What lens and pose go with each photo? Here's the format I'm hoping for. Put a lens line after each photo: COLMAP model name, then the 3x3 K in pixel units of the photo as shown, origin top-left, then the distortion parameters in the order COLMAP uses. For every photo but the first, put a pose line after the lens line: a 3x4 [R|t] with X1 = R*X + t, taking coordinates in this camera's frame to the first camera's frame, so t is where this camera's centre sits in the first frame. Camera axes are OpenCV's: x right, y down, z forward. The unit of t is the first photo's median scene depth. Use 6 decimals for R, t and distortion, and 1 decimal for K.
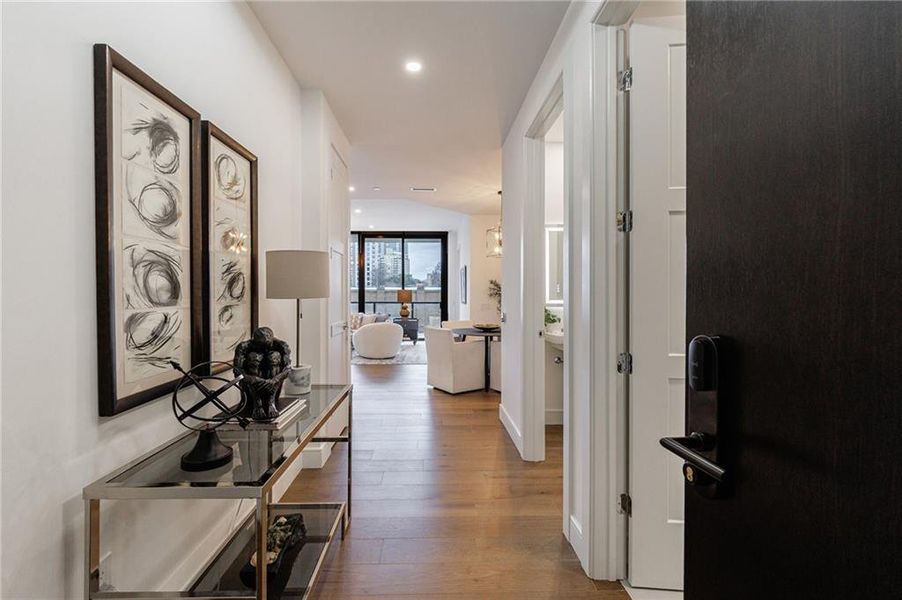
lens RADIAL K [[387.3, 0, 449.5], [0, 387.3, 302.8], [0, 0, 1]] dist [-0.002916, -0.000119]
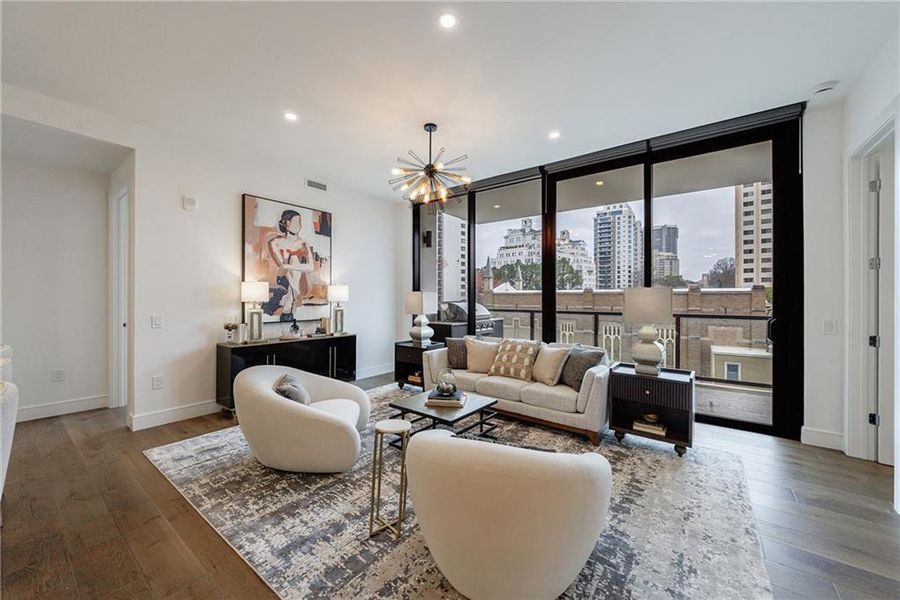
lens RADIAL K [[341.8, 0, 450.1], [0, 341.8, 298.5], [0, 0, 1]] dist [0.001866, -0.001880]
pose [[0.769453, 0.000150, -0.638703, -0.049089], [-0.011783, 0.999833, -0.013961, -0.015397], [0.638595, 0.018269, 0.769326, 0.583111]]
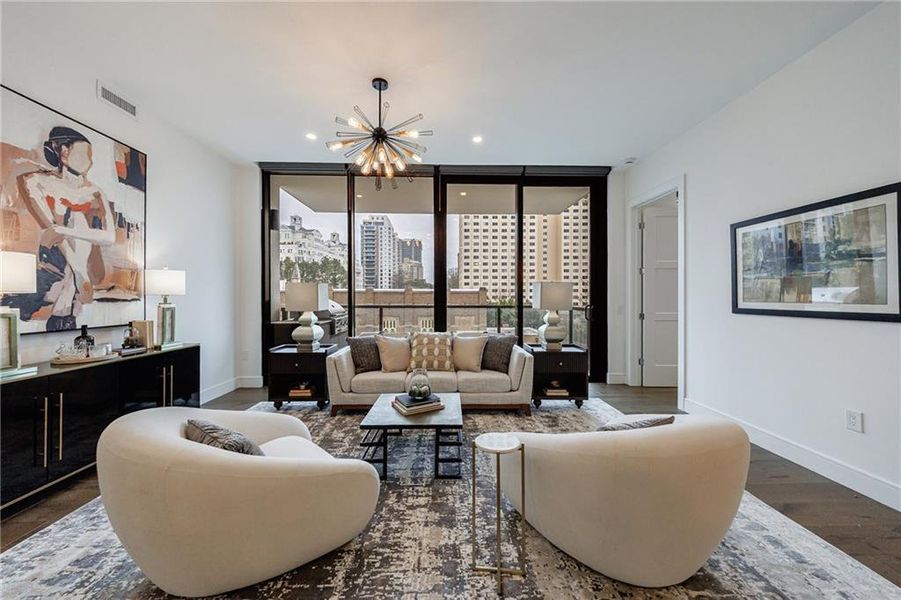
lens RADIAL K [[319.9, 0, 452.4], [0, 319.9, 297.2], [0, 0, 1]] dist [-0.005516, -0.000038]
pose [[0.999952, -0.003096, -0.009265, -0.204825], [0.002931, 0.999839, -0.017719, -0.008650], [0.009318, 0.017691, 0.999800, 0.568938]]
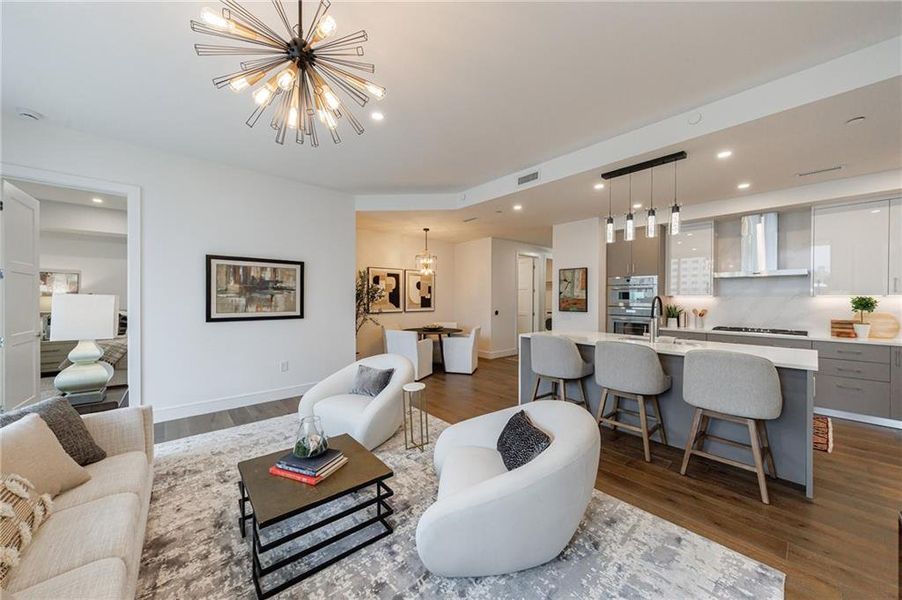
lens RADIAL K [[320.3, 0, 445.4], [0, 320.3, 297.7], [0, 0, 1]] dist [-0.005516, -0.000038]
pose [[-0.613243, -0.005119, 0.789878, -0.409935], [0.007976, 0.999888, 0.012672, -0.028241], [-0.789854, 0.014071, -0.613134, 0.840837]]
